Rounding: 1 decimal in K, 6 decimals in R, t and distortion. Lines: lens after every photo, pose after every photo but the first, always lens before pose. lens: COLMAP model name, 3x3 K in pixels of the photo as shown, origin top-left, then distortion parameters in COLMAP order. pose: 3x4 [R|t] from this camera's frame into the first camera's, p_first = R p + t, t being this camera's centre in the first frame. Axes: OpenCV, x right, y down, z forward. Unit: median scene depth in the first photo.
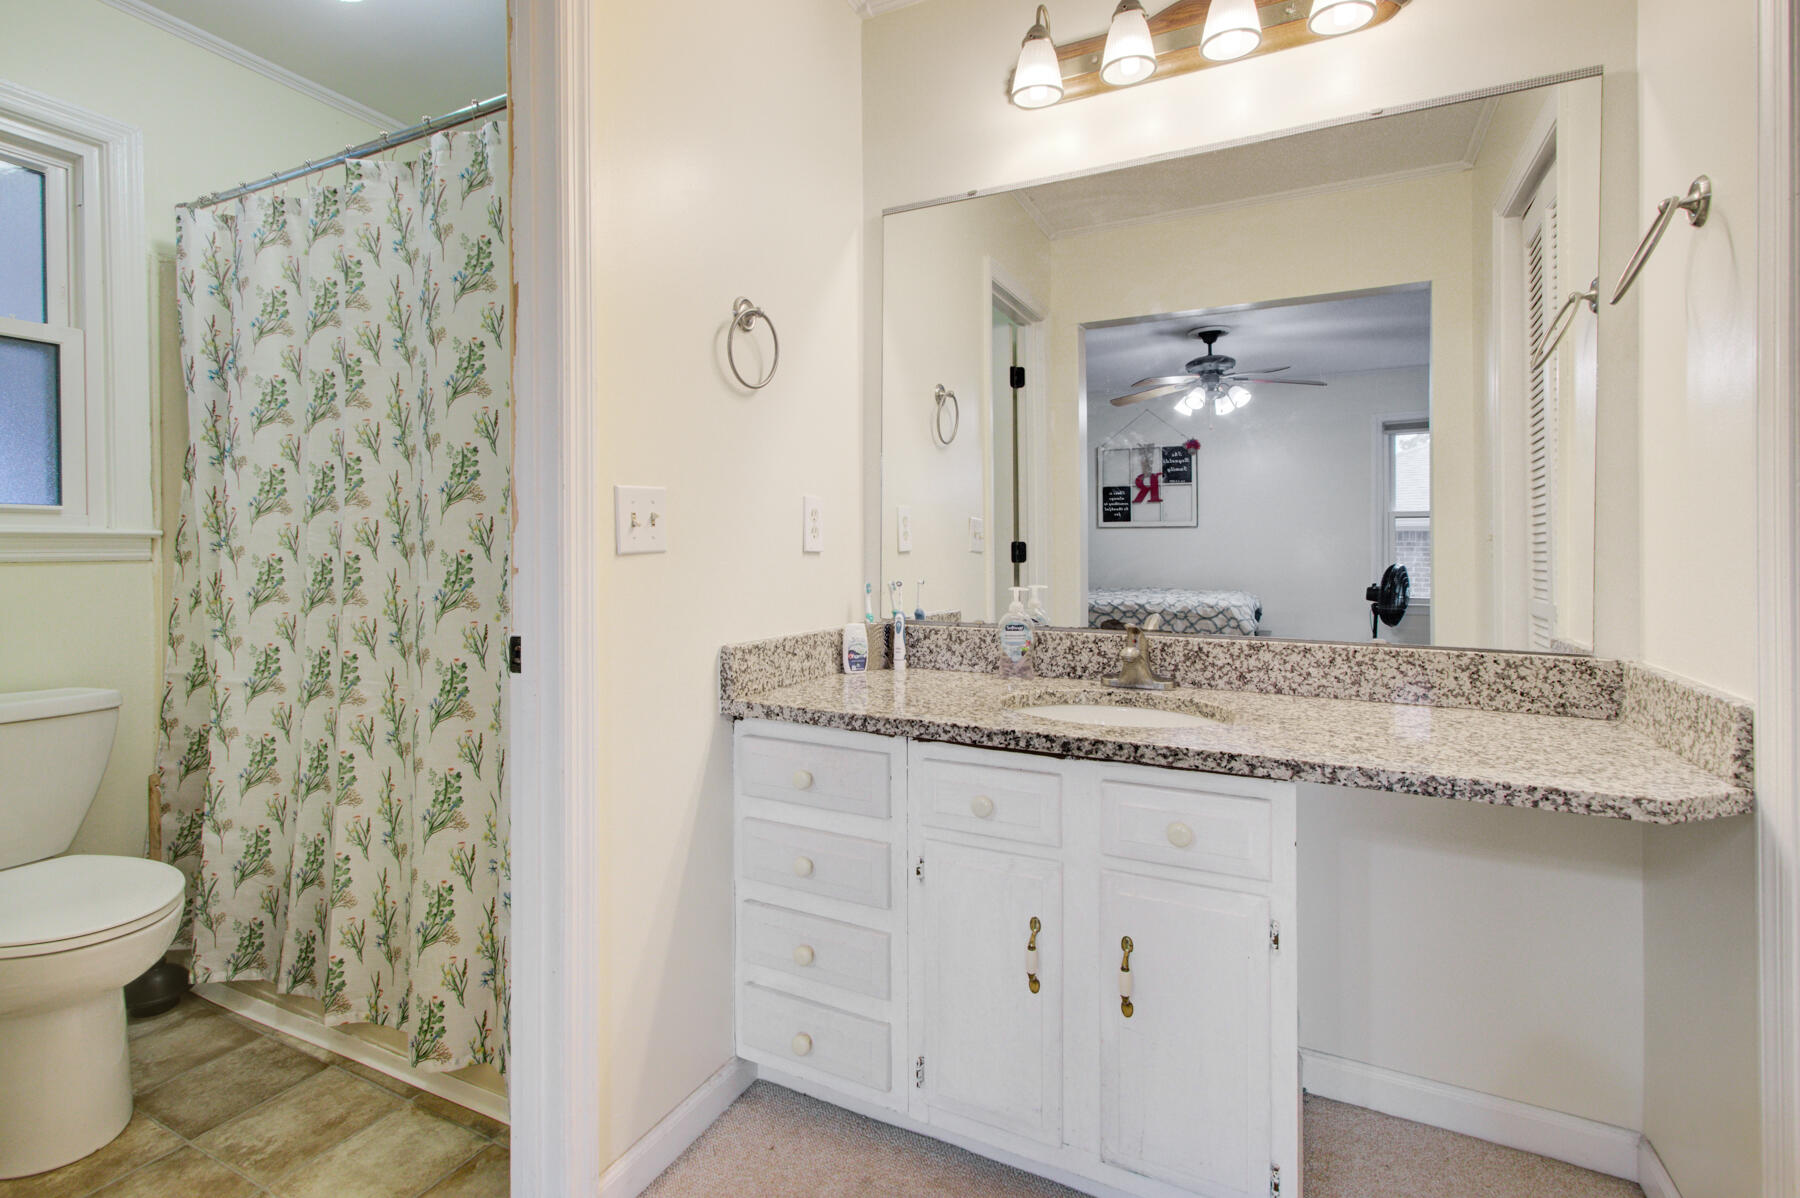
lens RADIAL K [[844.2, 0, 900.2], [0, 844.2, 551.9], [0, 0, 1]] dist [0.006236, -0.000421]
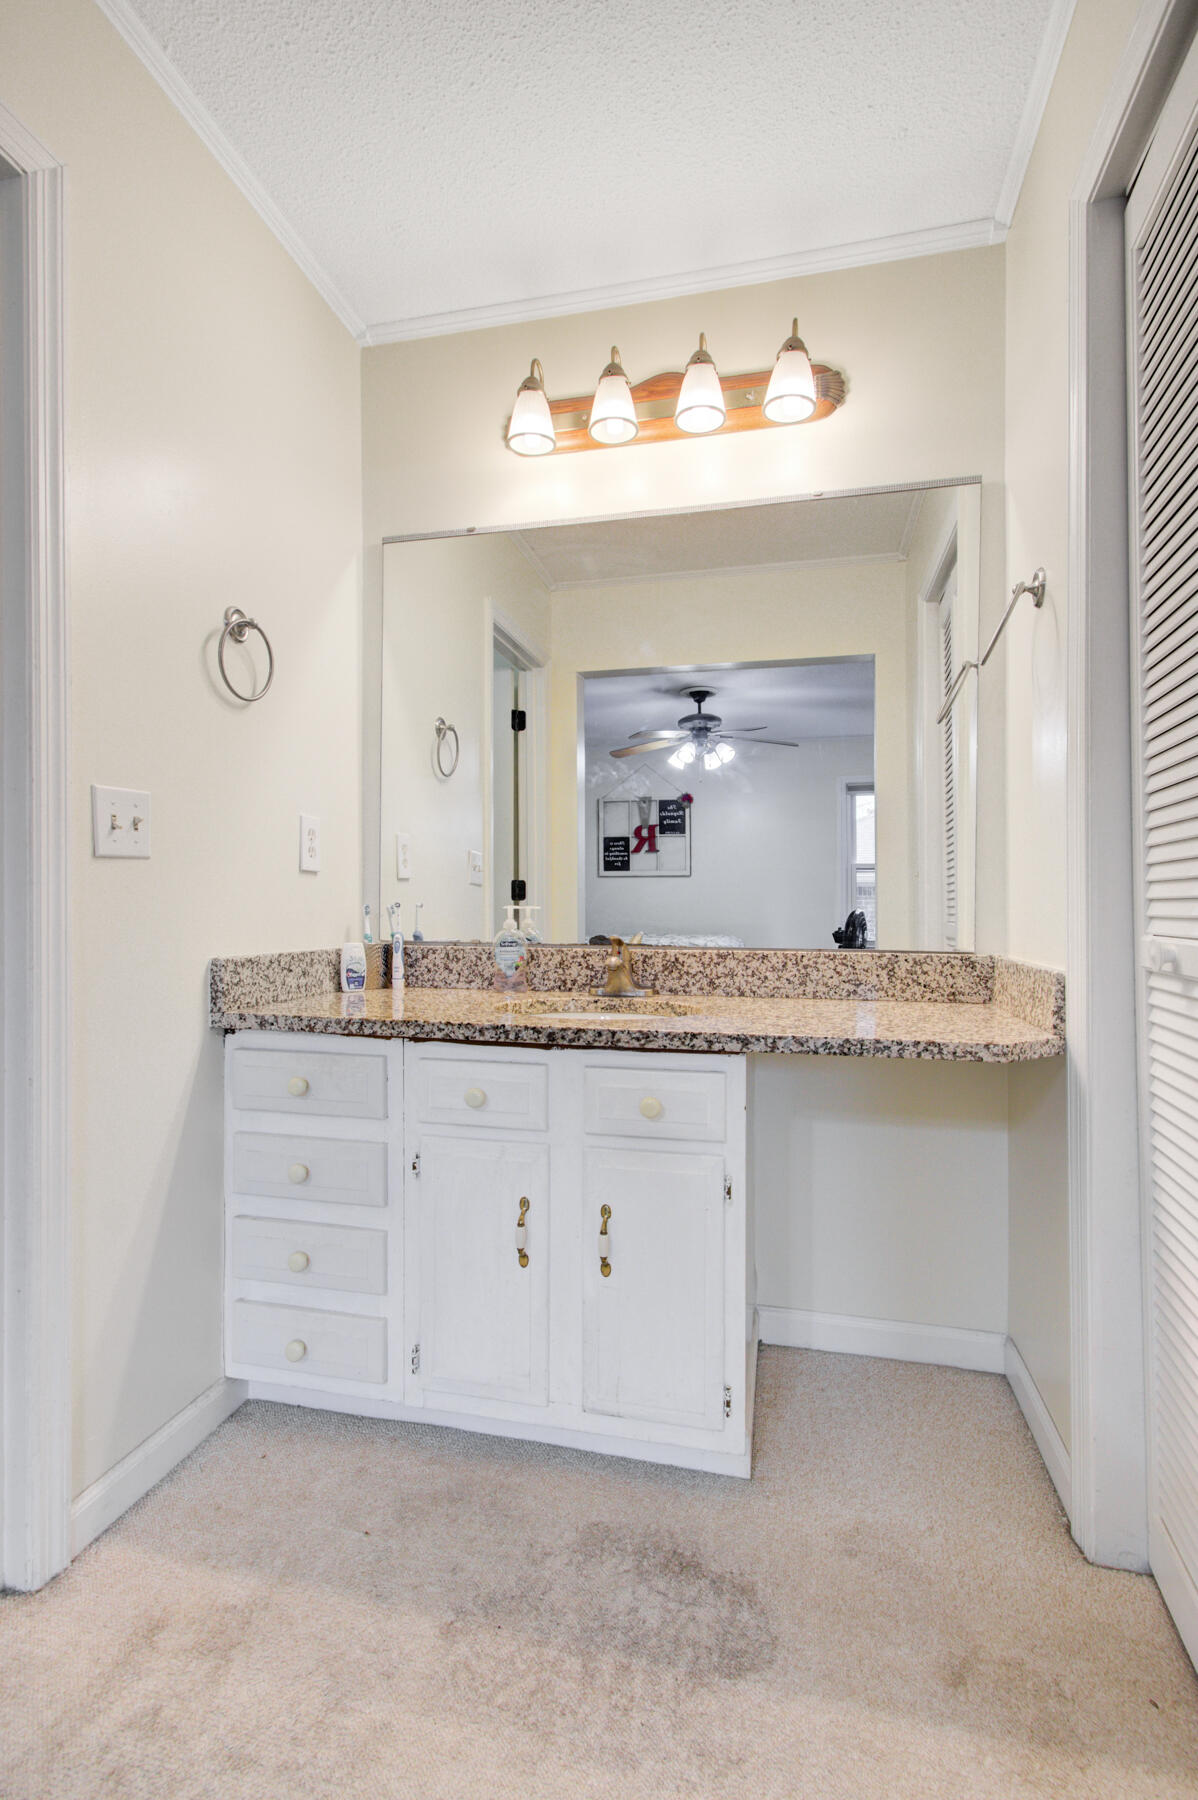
lens RADIAL K [[844.2, 0, 606.1], [0, 844.2, 907.1], [0, 0, 1]] dist [0.006236, -0.000421]
pose [[0.973056, 0.002271, 0.230560, 0.009223], [-0.001828, 0.999996, -0.002132, 0.051763], [-0.230564, 0.001653, 0.973056, -0.064405]]
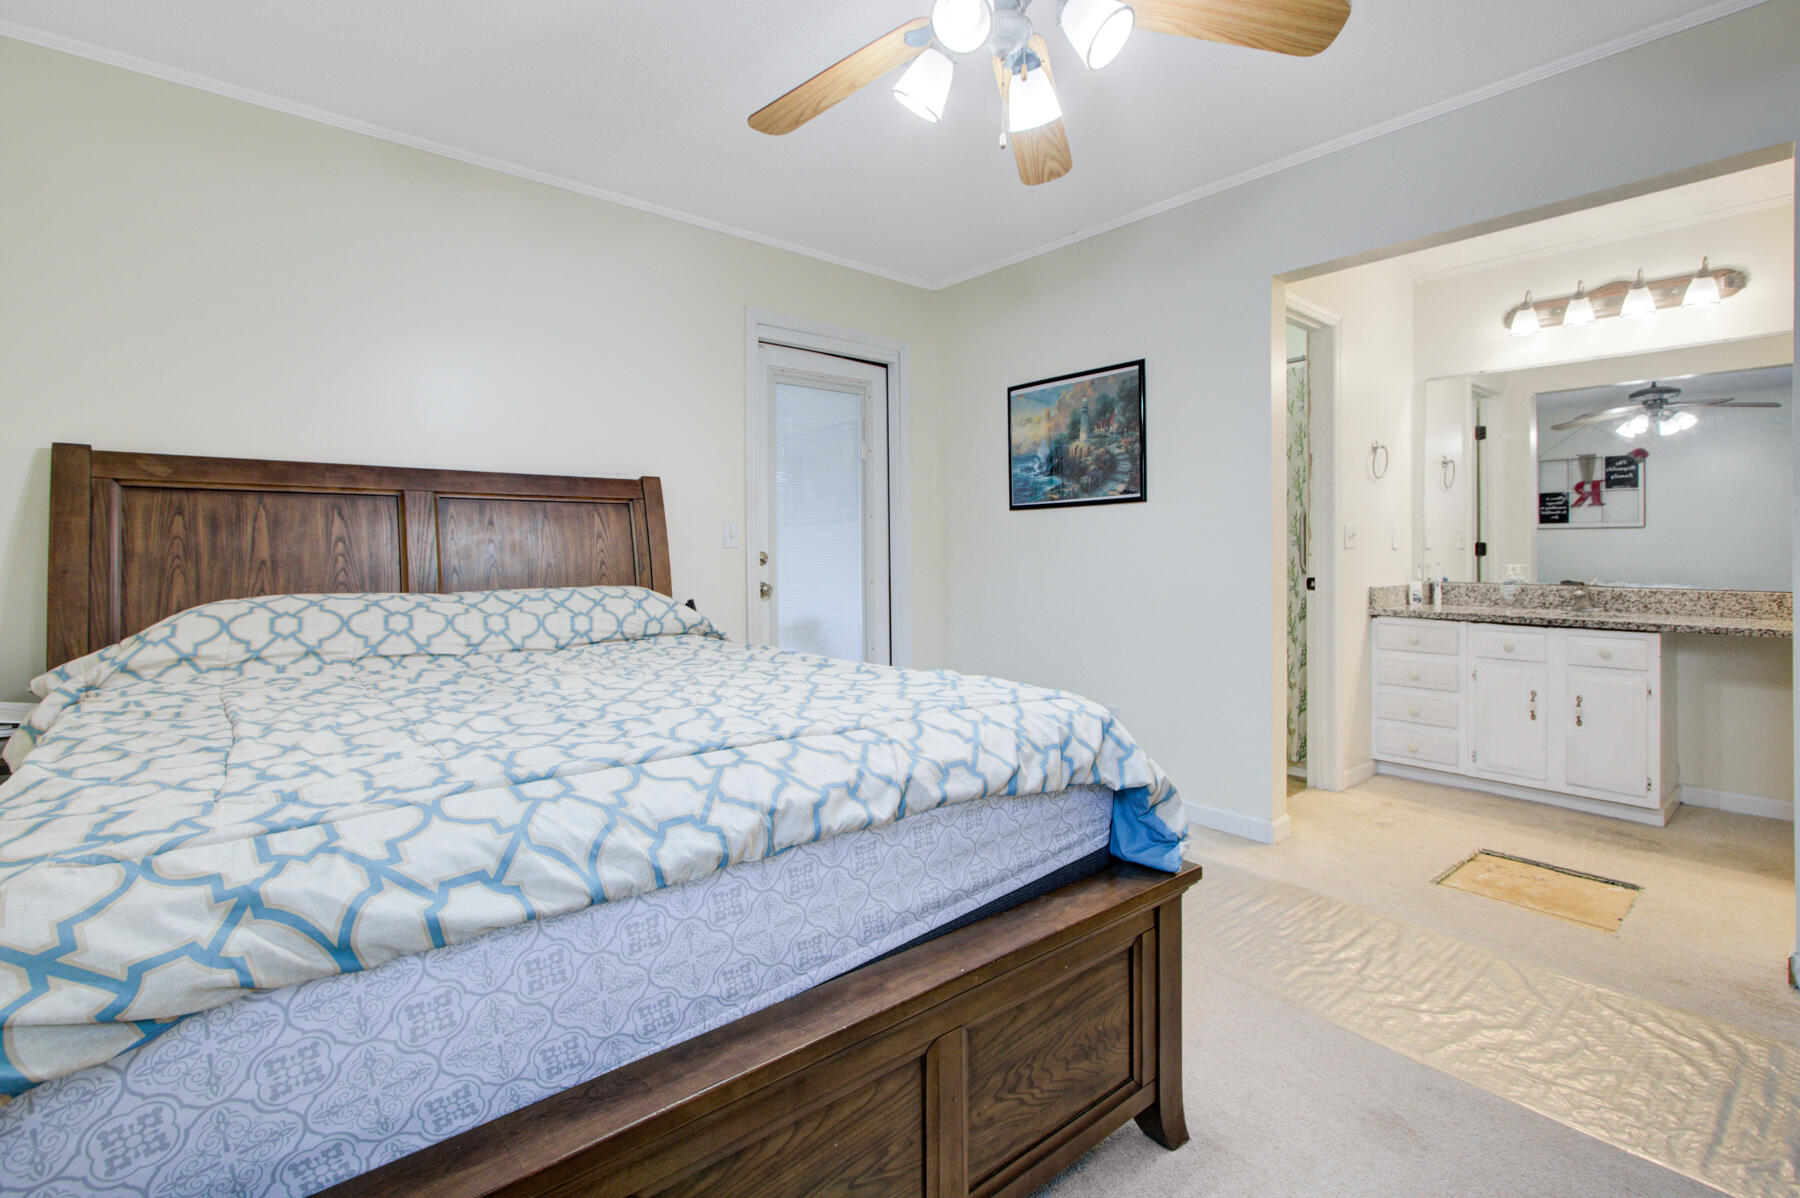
lens RADIAL K [[844.2, 0, 886.4], [0, 844.2, 559.4], [0, 0, 1]] dist [0.006236, -0.000421]
pose [[0.918868, 0.001525, -0.394562, -0.515296], [0.001494, 0.999972, 0.007343, 0.012826], [0.394562, -0.007337, 0.918840, -1.739593]]
